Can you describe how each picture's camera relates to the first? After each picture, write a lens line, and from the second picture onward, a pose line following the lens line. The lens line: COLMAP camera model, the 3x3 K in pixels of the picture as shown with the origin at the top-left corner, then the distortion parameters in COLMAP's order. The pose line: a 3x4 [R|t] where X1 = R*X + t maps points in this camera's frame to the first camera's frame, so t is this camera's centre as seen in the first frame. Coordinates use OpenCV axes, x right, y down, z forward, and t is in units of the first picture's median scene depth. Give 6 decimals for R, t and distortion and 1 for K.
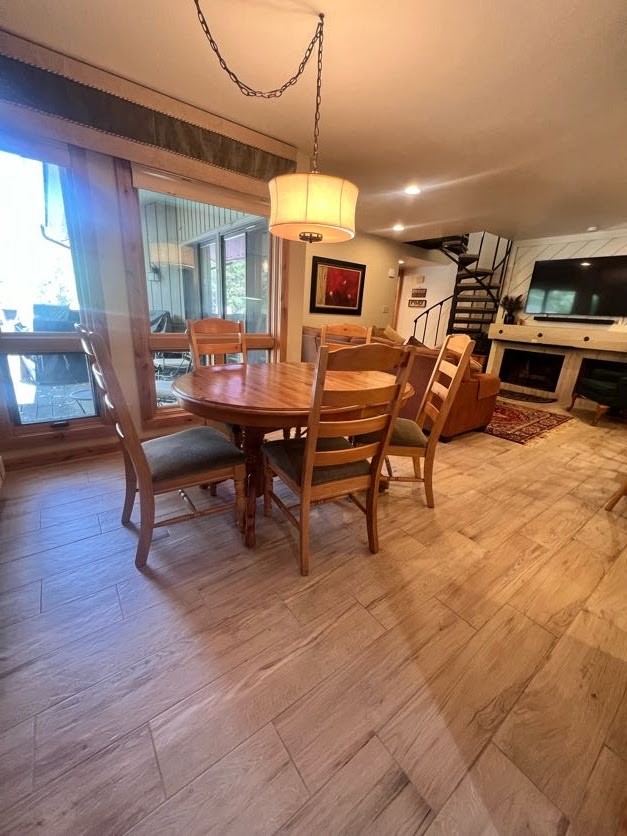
lens RADIAL K [[335.9, 0, 316.1], [0, 335.9, 416.3], [0, 0, 1]] dist [-0.001736, 0.000548]
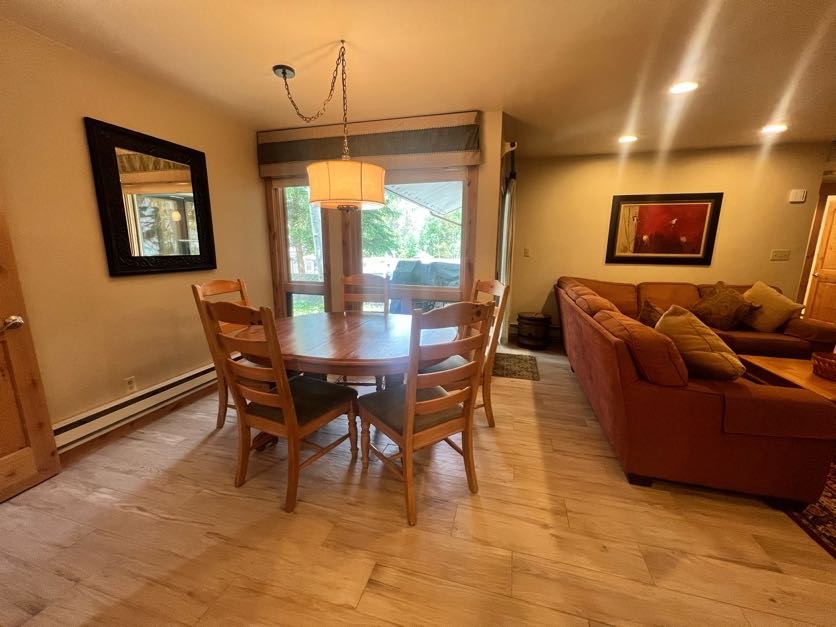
lens RADIAL K [[335.9, 0, 416.9], [0, 335.9, 311.7], [0, 0, 1]] dist [-0.001736, 0.000548]
pose [[0.604727, 0.099151, -0.790237, 0.355477], [-0.215312, 0.975626, -0.042355, -0.063816], [0.766776, 0.195761, 0.611336, 0.183149]]
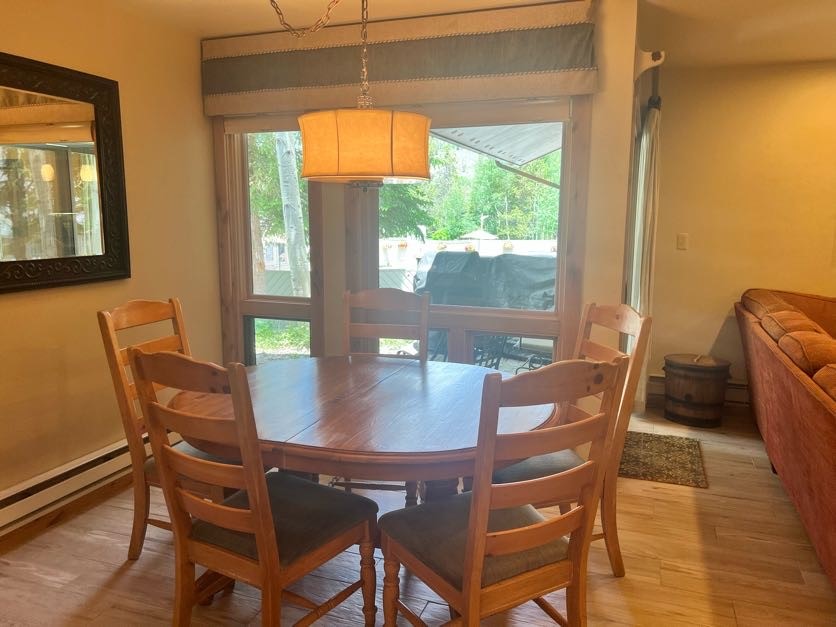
lens RADIAL K [[631.2, 0, 416.7], [0, 631.2, 313.4], [0, 0, 1]] dist [0.028886, -0.024646]
pose [[0.542415, 0.074230, -0.836825, 0.367421], [-0.229042, 0.971421, -0.062292, -0.077111], [0.808285, 0.225456, 0.543916, 0.153229]]
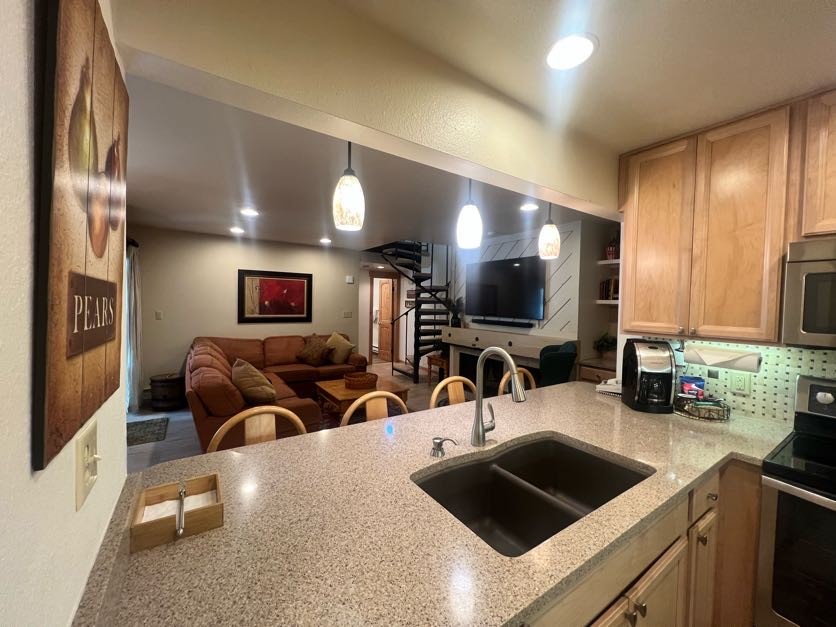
lens RADIAL K [[335.9, 0, 417.1], [0, 335.9, 313.4], [0, 0, 1]] dist [-0.001736, 0.000548]
pose [[0.997655, -0.035399, -0.058585, 0.552150], [0.018219, 0.962344, -0.271225, -0.065488], [0.065980, 0.269521, 0.960732, 0.099548]]
